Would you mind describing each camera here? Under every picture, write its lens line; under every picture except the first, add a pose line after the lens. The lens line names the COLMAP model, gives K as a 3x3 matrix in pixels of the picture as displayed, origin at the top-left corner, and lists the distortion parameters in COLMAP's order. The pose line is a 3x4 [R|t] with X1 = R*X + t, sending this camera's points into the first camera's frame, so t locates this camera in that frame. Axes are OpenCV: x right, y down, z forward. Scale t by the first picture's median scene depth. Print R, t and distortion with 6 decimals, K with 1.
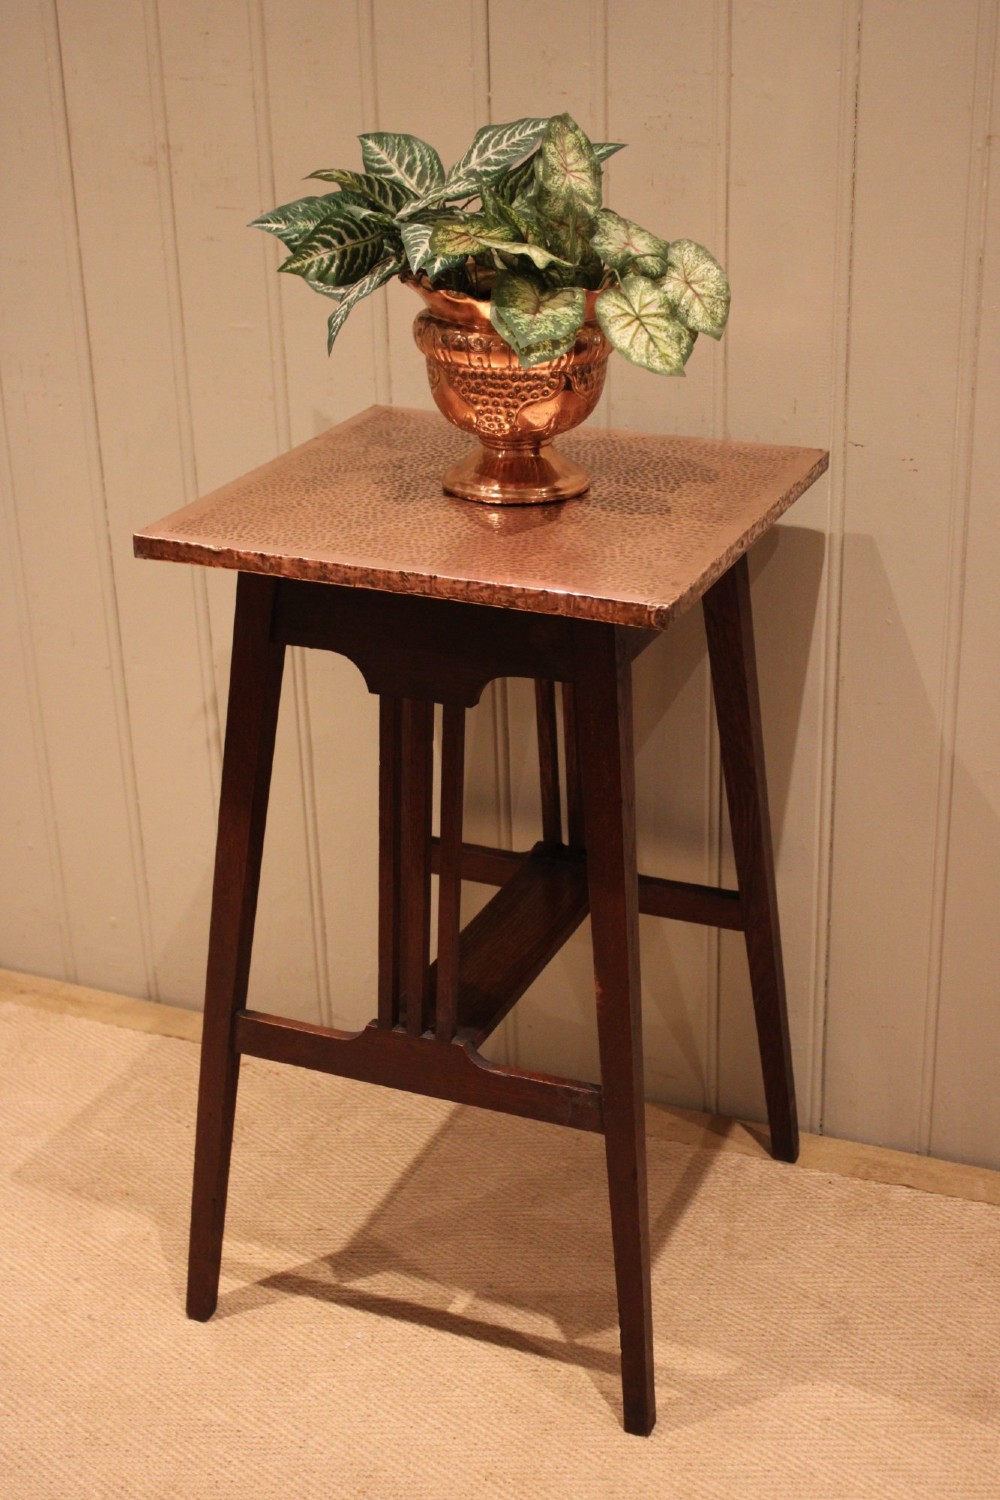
lens RADIAL K [[2161.3, 0, 500.0], [0, 2161.3, 750.0], [0, 0, 1]] dist [-0.006466, 0.021299]
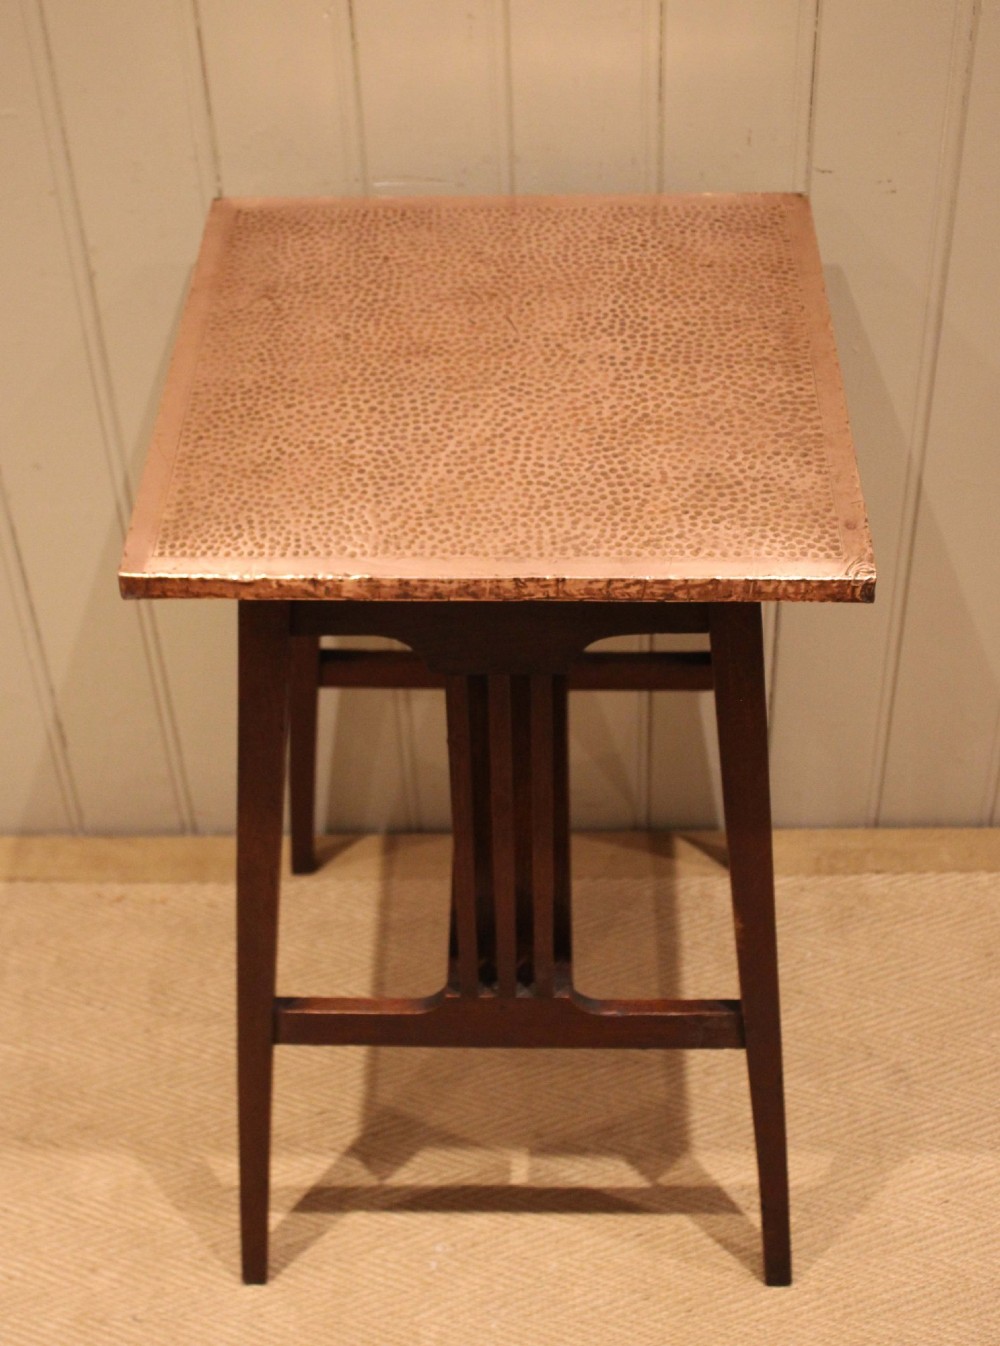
lens RADIAL K [[2059.4, 0, 457.4], [0, 2059.4, 553.3], [0, 0, 1]] dist [-0.037359, -0.006551]
pose [[0.935437, -0.240946, 0.258657, -0.226145], [0.161054, 0.941854, 0.294911, -0.277786], [-0.314674, -0.234213, 0.919850, 0.290451]]
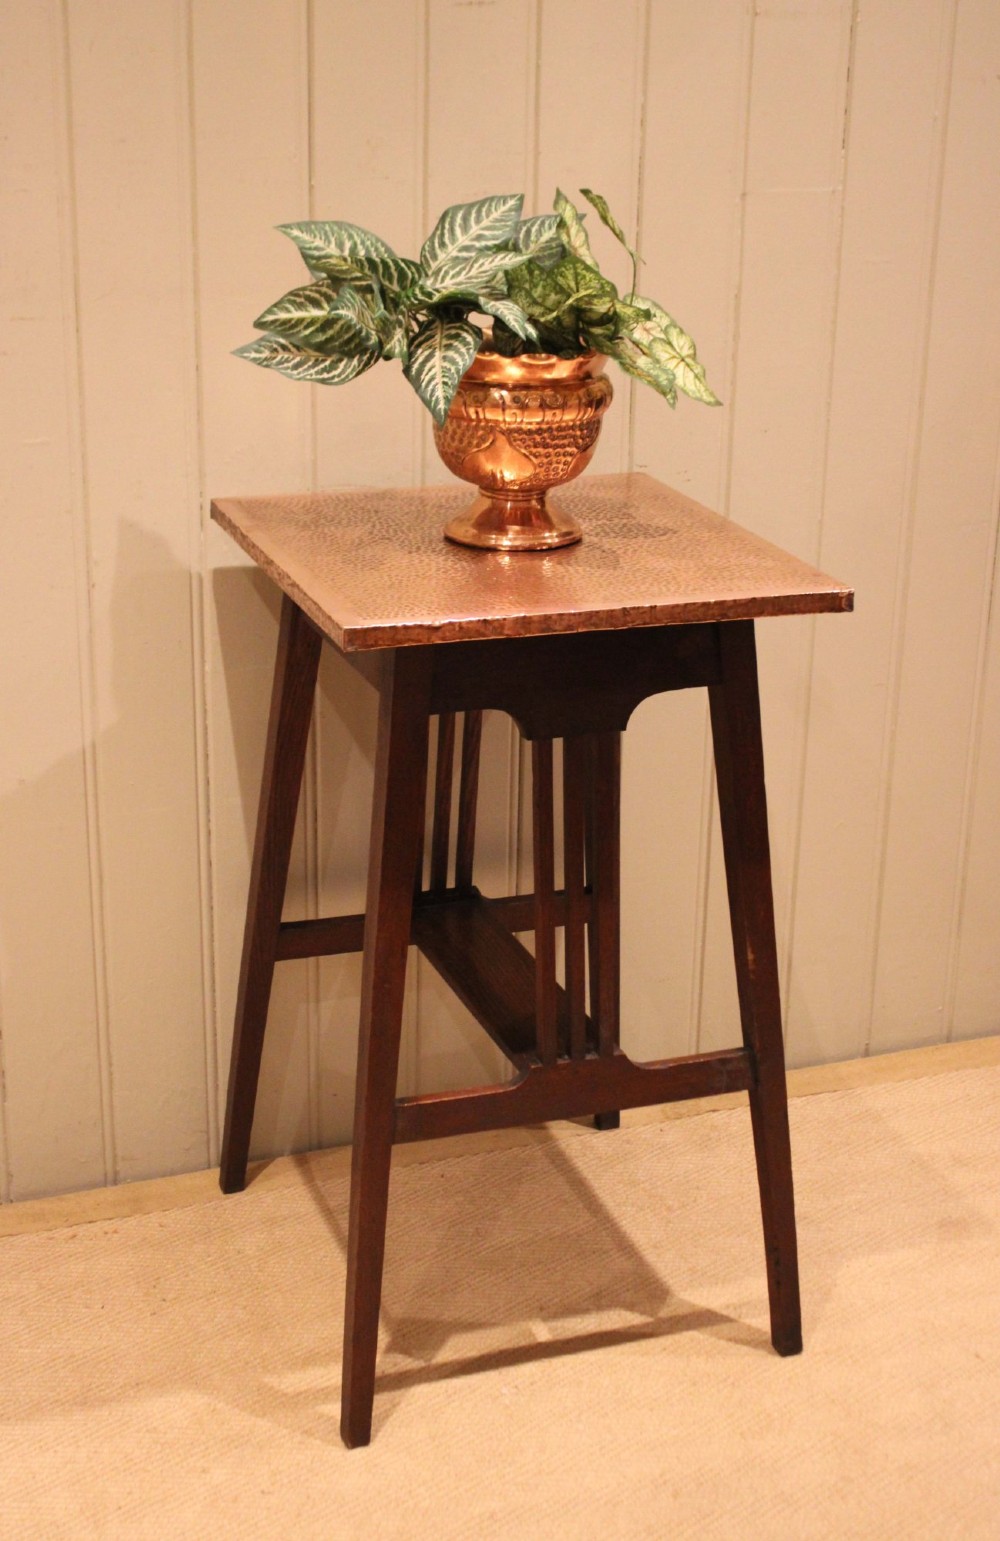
lens RADIAL K [[2226.0, 0, 420.7], [0, 2226.0, 717.6], [0, 0, 1]] dist [-0.008915, 0.071723]
pose [[0.753060, -0.197149, 0.627721, -0.732765], [0.241151, 0.970364, 0.015460, -0.063018], [-0.612166, 0.139733, 0.778285, 0.186098]]
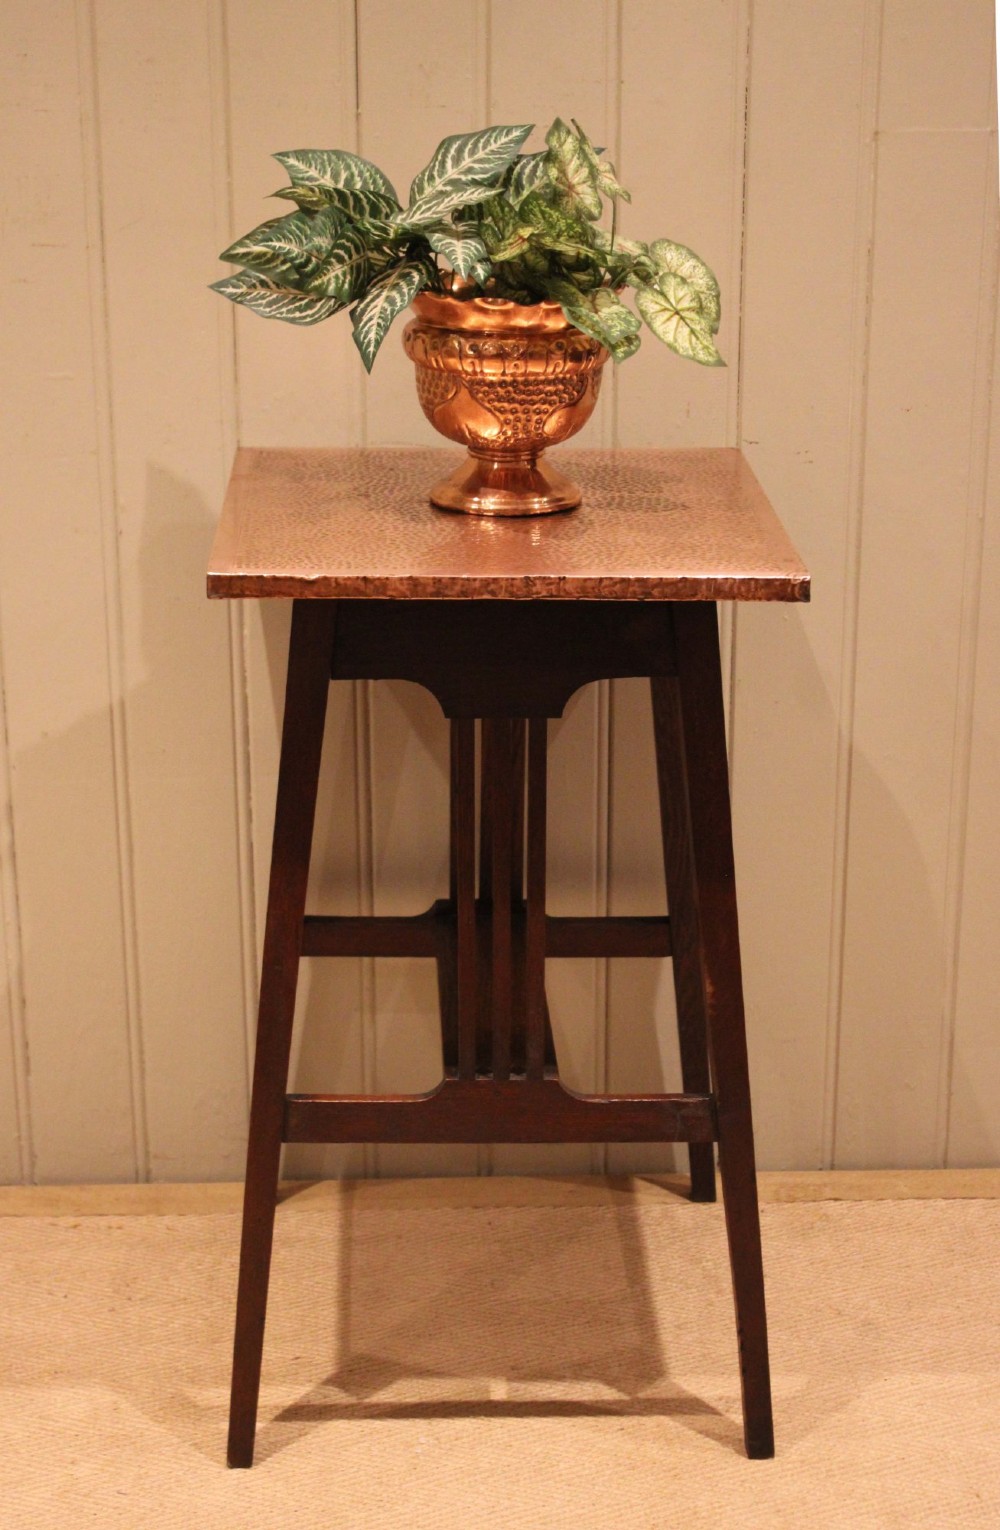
lens RADIAL K [[2703.1, 0, 429.1], [0, 2703.1, 757.0], [0, 0, 1]] dist [0.034161, 0.014098]
pose [[0.916370, -0.116934, 0.382874, -0.500864], [0.147807, 0.987642, -0.052124, 0.049192], [-0.372047, 0.104356, 0.922329, -0.092824]]
